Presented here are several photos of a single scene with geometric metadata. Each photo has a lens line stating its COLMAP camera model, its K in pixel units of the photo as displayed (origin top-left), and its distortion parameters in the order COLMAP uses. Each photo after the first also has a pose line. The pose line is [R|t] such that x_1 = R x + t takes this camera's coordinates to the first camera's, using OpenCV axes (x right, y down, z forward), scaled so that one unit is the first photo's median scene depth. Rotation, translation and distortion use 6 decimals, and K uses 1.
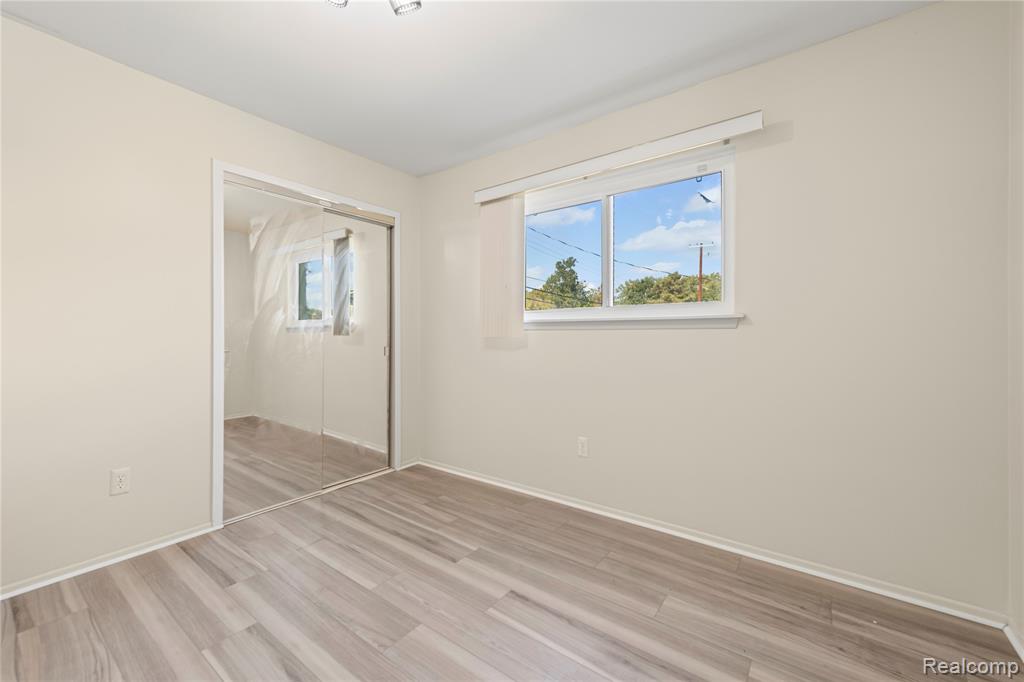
lens RADIAL K [[404.5, 0, 513.2], [0, 404.5, 341.4], [0, 0, 1]] dist [0.013239, -0.001323]
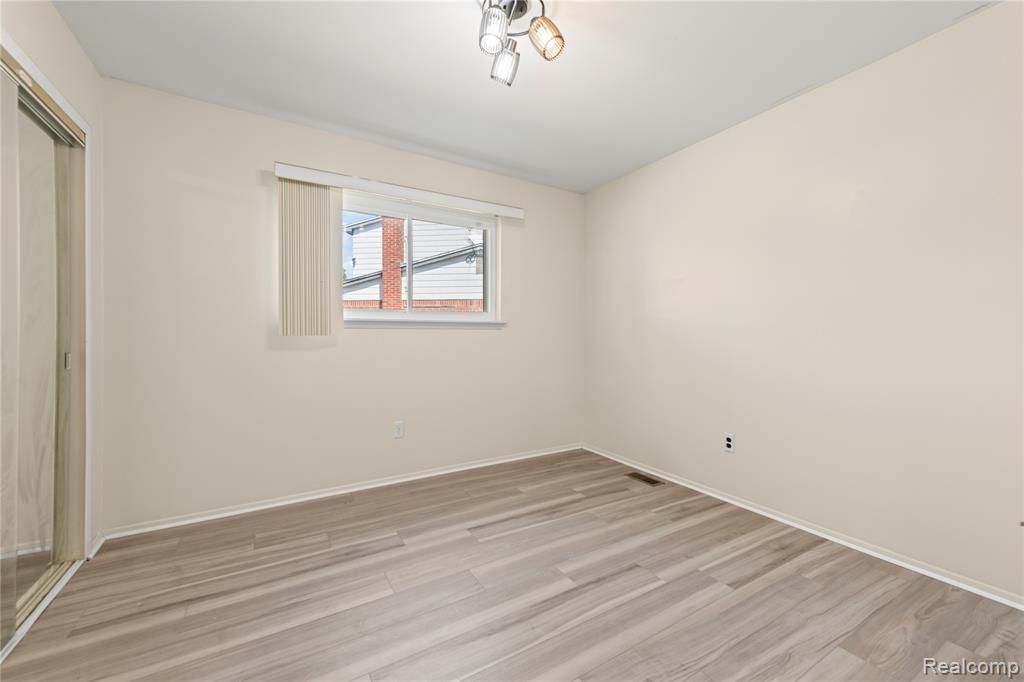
lens RADIAL K [[404.5, 0, 515.3], [0, 404.5, 342.8], [0, 0, 1]] dist [0.013239, -0.001323]
pose [[0.381641, -0.015043, 0.924188, -0.850429], [0.012807, 0.999858, 0.010986, 0.004512], [-0.924222, 0.007644, 0.381780, 0.269559]]
